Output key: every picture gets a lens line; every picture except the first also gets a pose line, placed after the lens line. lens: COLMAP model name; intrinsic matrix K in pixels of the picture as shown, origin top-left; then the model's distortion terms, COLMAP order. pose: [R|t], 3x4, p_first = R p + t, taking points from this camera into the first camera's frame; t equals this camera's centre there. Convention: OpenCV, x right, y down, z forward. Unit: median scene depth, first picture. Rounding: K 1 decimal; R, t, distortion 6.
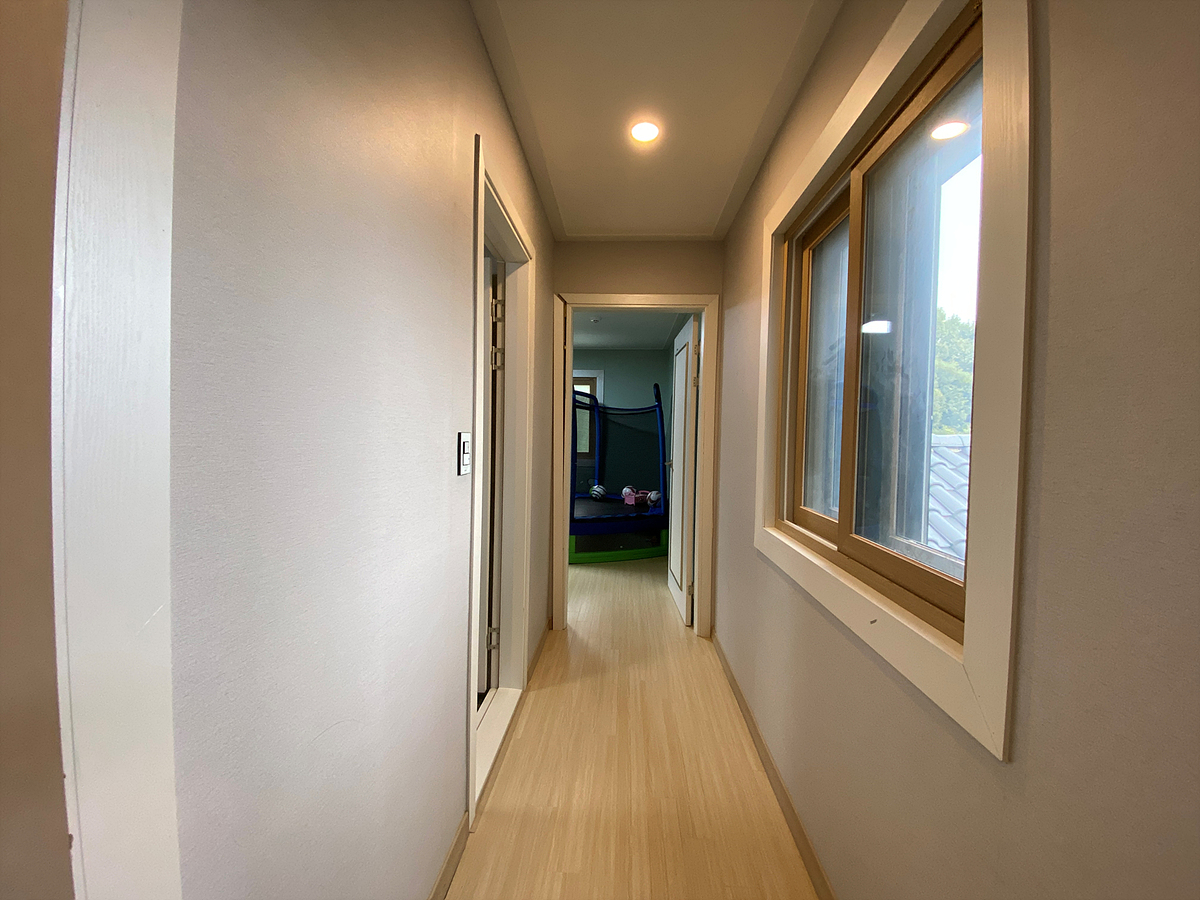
lens RADIAL K [[482.6, 0, 600.0], [0, 482.6, 450.0], [0, 0, 1]] dist [0.000021, -0.000002]
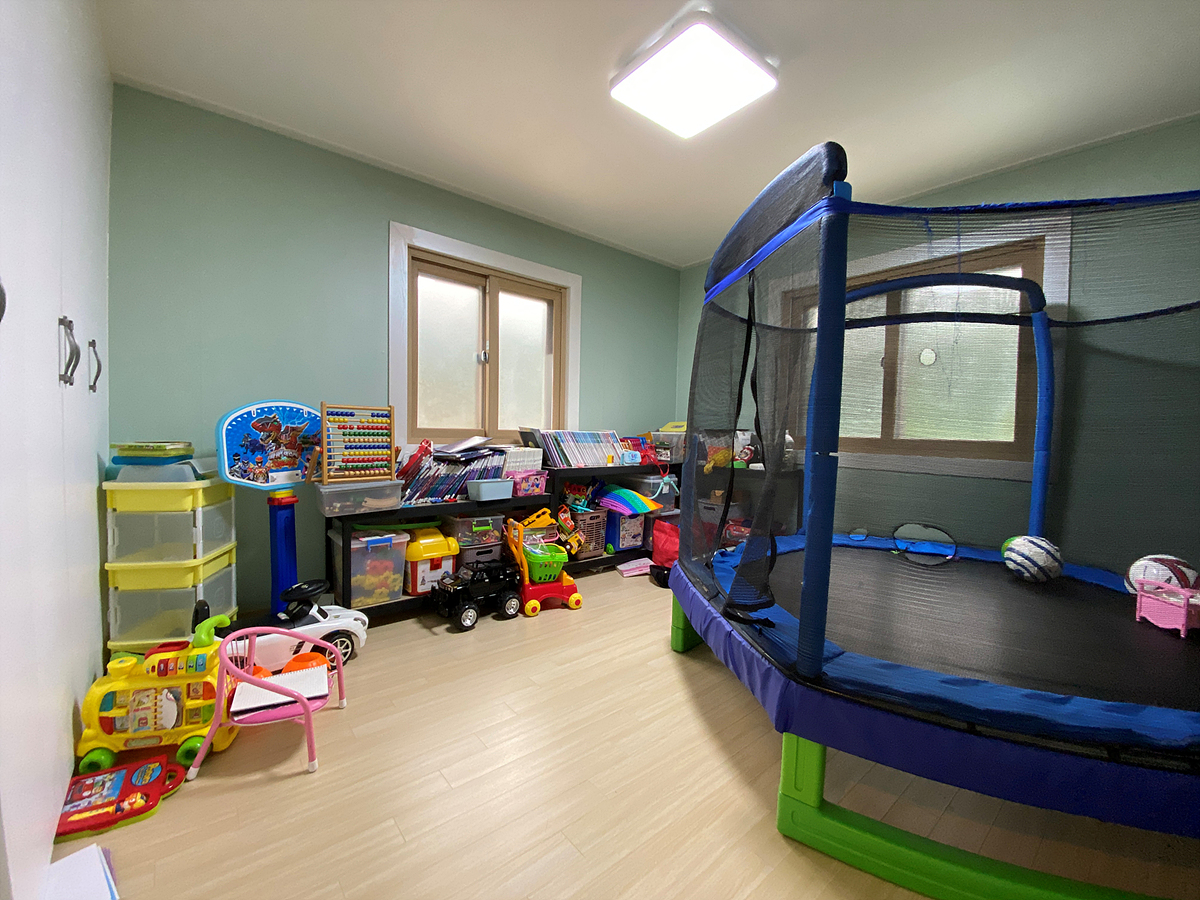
lens RADIAL K [[482.1, 0, 599.1], [0, 482.1, 443.8], [0, 0, 1]] dist [0.028028, -0.026341]
pose [[0.679491, 0.019634, -0.733421, 0.037091], [-0.026855, 0.999638, 0.001880, 0.015592], [0.733192, 0.018419, 0.679772, 0.539851]]
